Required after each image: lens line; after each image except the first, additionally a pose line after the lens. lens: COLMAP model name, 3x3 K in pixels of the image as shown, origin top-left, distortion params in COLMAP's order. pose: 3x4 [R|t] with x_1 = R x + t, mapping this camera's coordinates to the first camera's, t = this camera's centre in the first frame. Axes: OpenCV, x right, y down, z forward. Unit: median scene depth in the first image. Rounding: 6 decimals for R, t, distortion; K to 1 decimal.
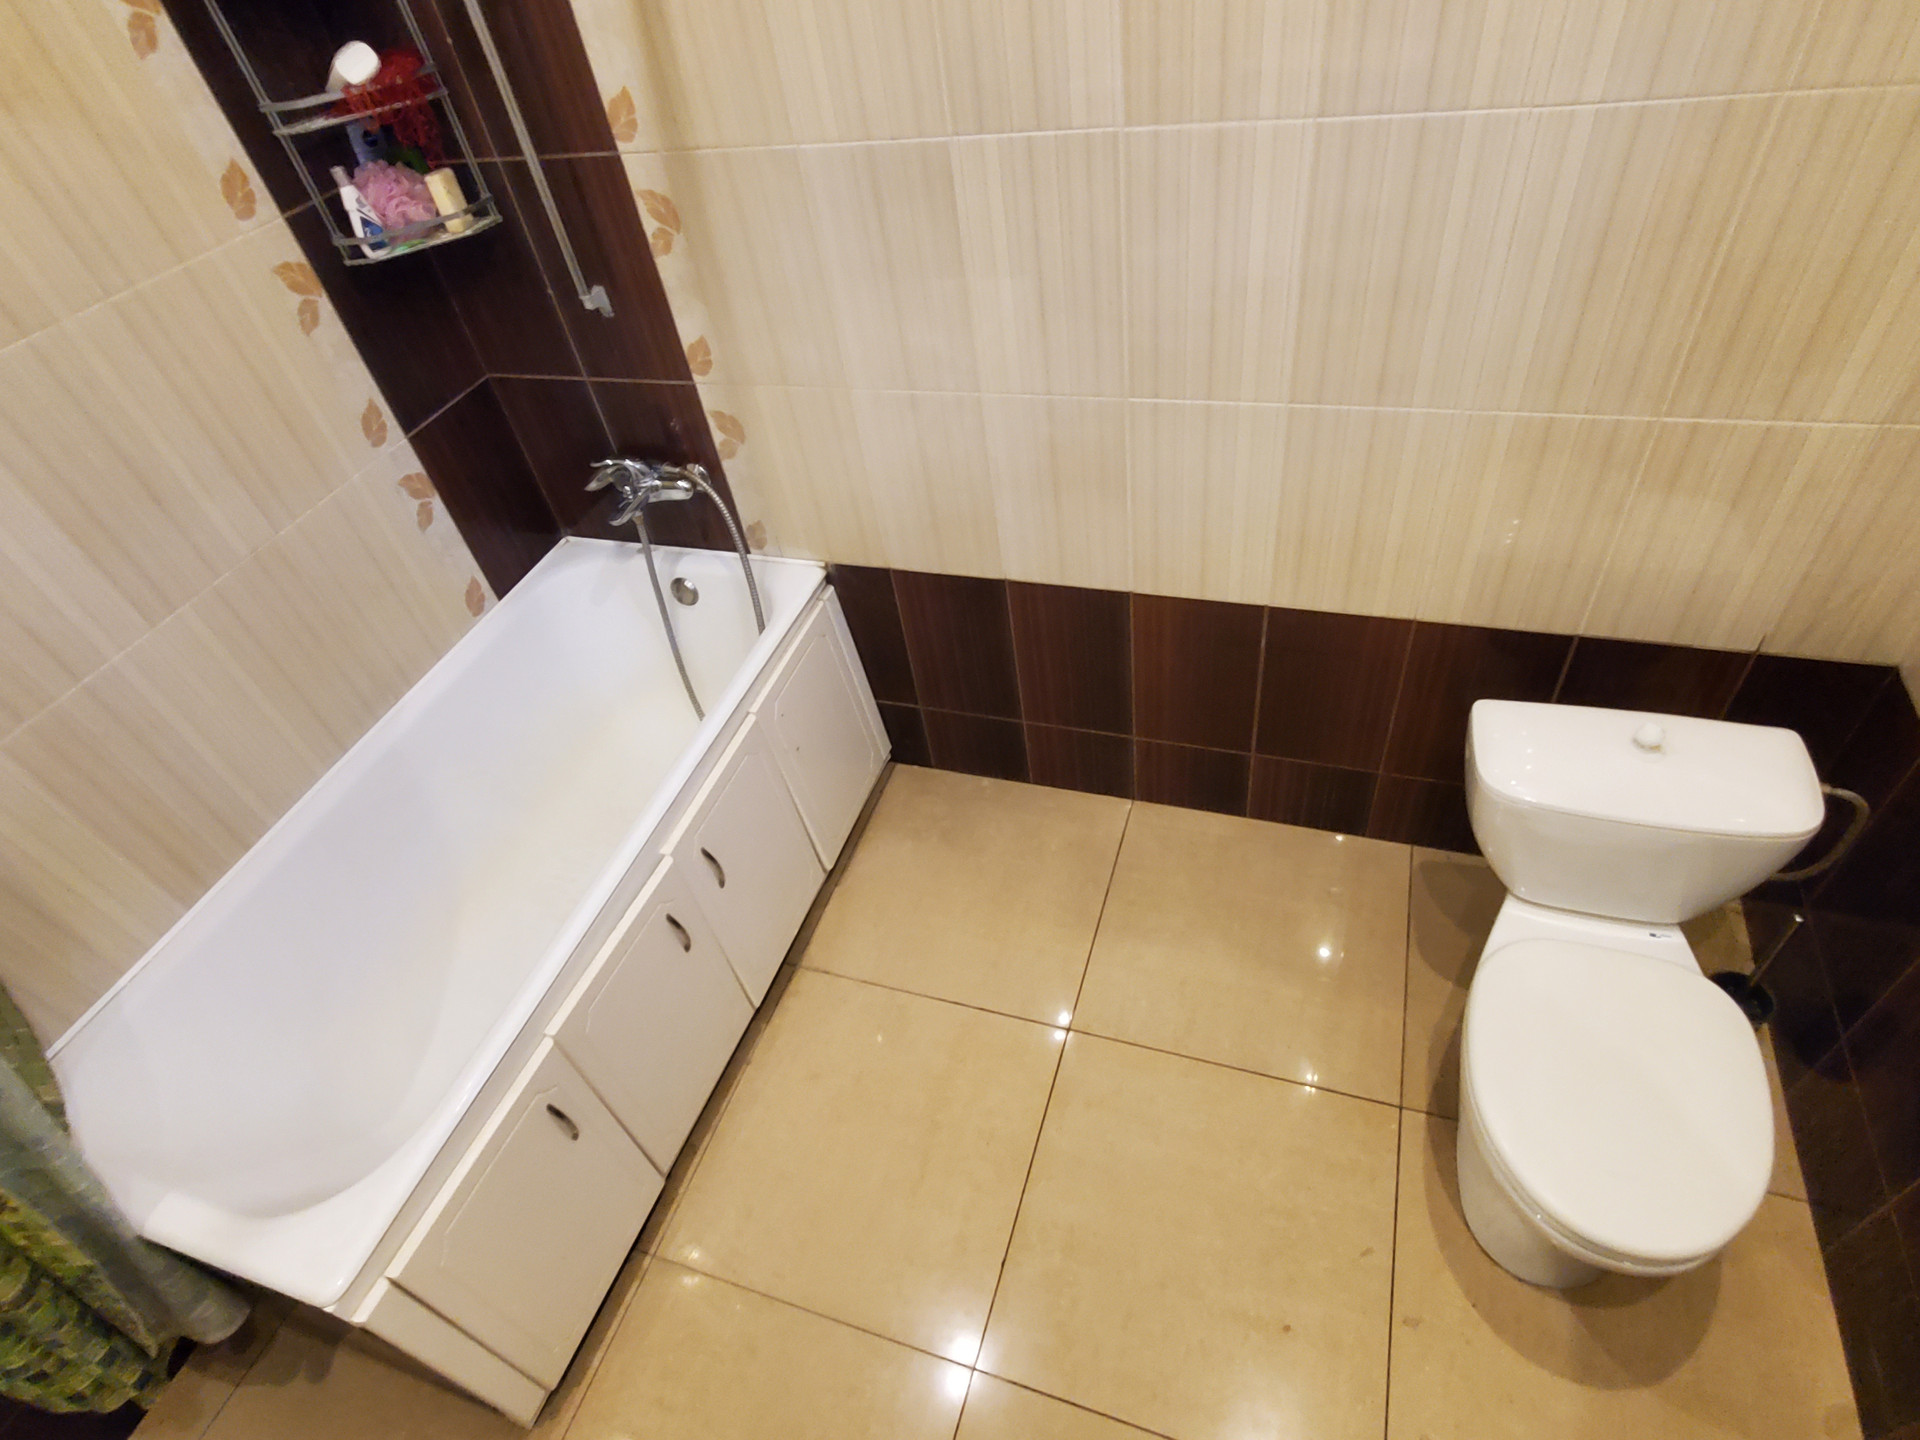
lens RADIAL K [[1028.6, 0, 960.0], [0, 1028.6, 720.0], [0, 0, 1]] dist [-0.014839, 0.015151]
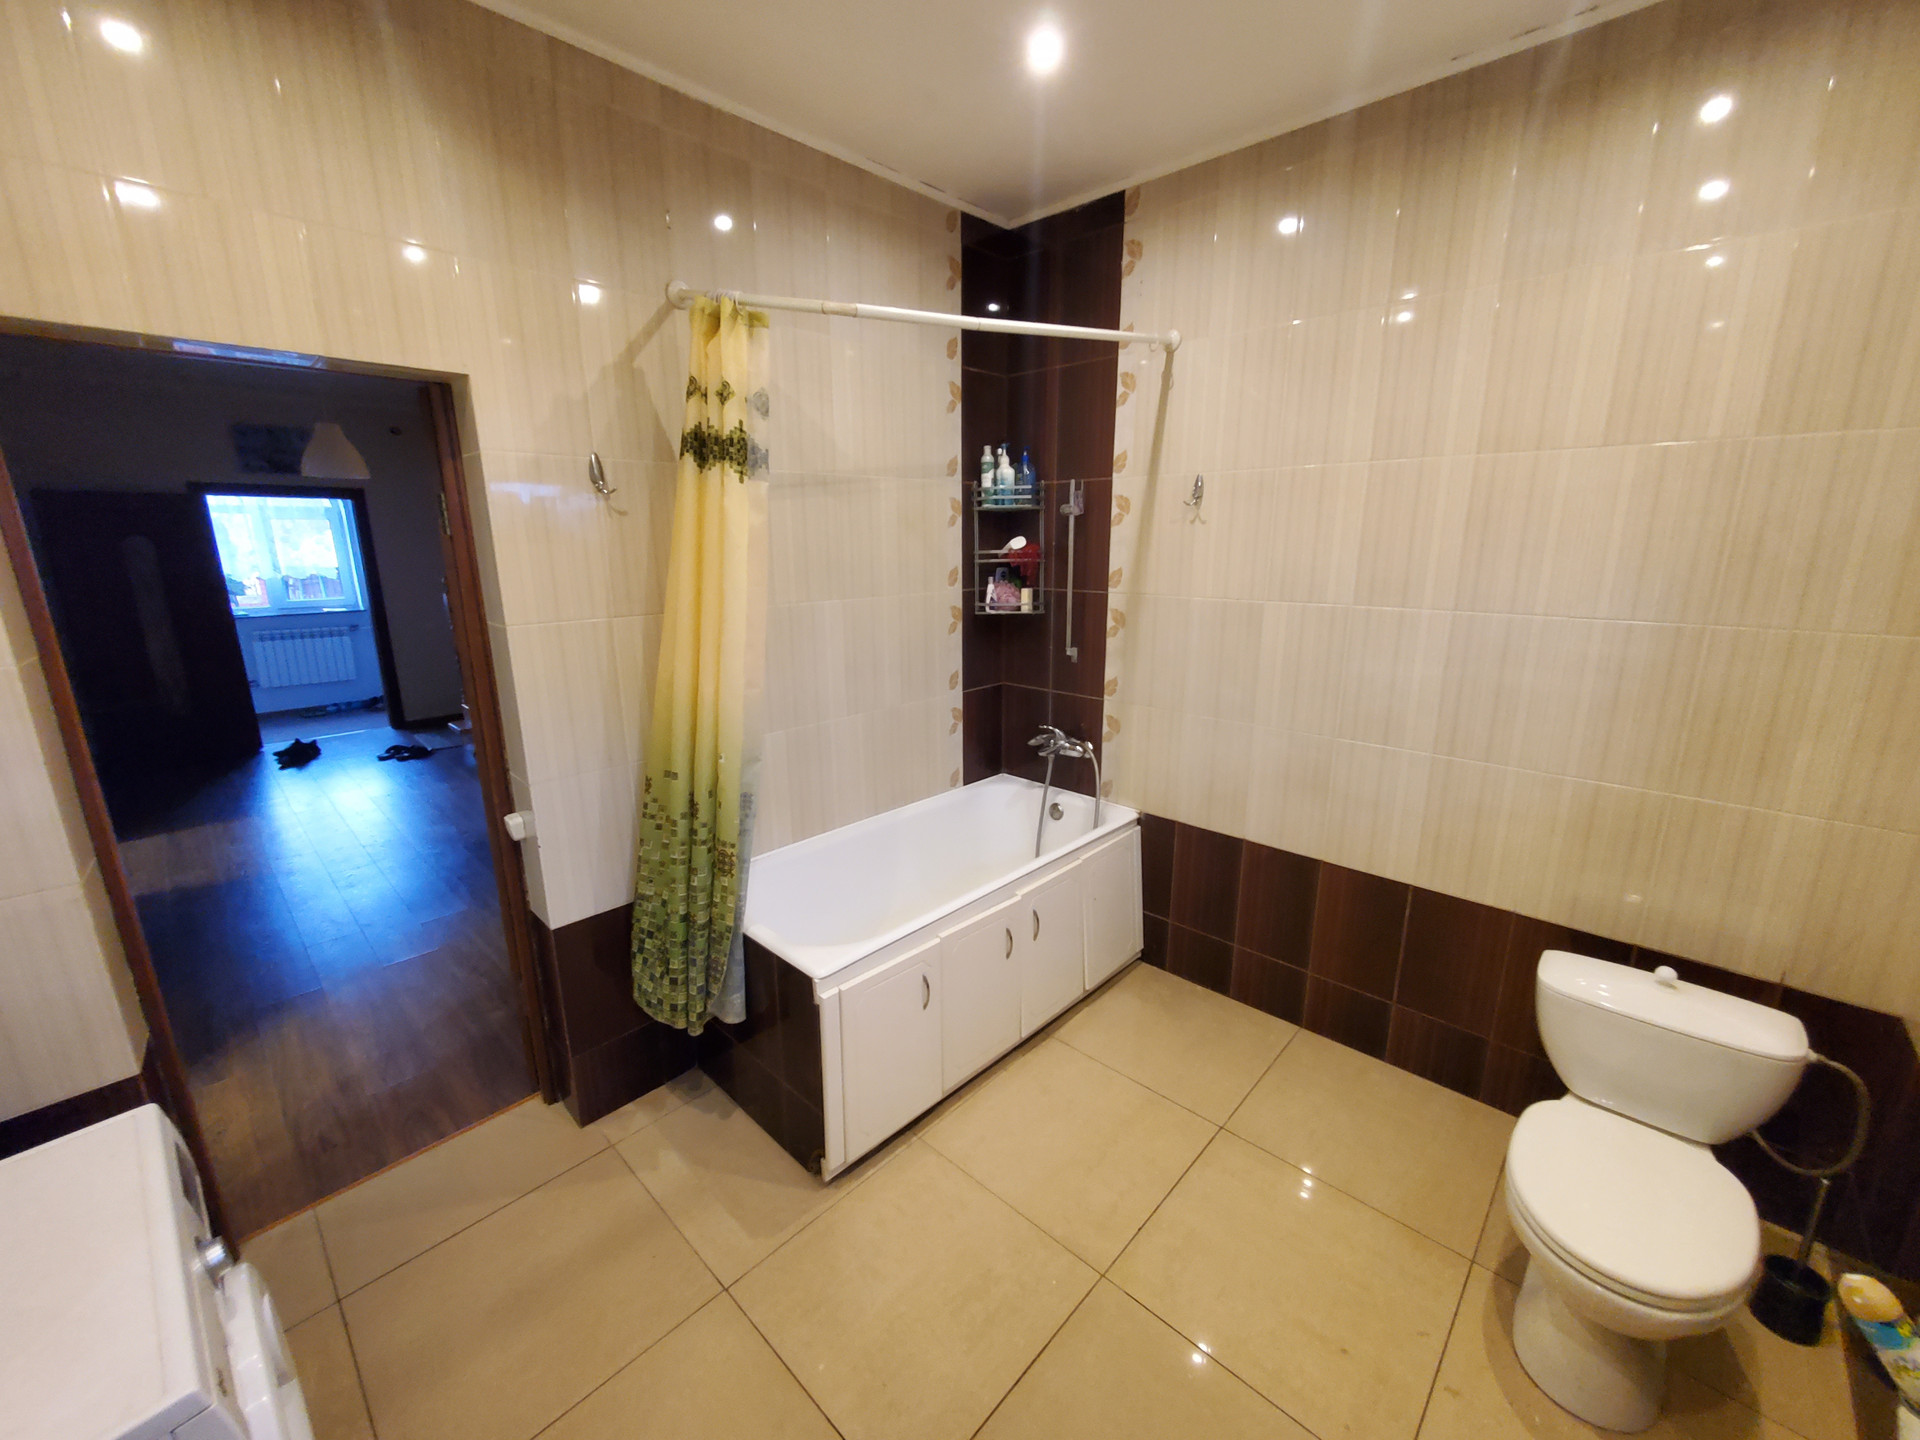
lens RADIAL K [[764.2, 0, 960.0], [0, 764.2, 720.0], [0, 0, 1]] dist [0.007939, -0.006339]
pose [[0.901468, 0.220790, -0.372299, 0.052225], [-0.372293, 0.834262, -0.406700, 0.426715], [0.220800, 0.505232, 0.834259, -0.287457]]
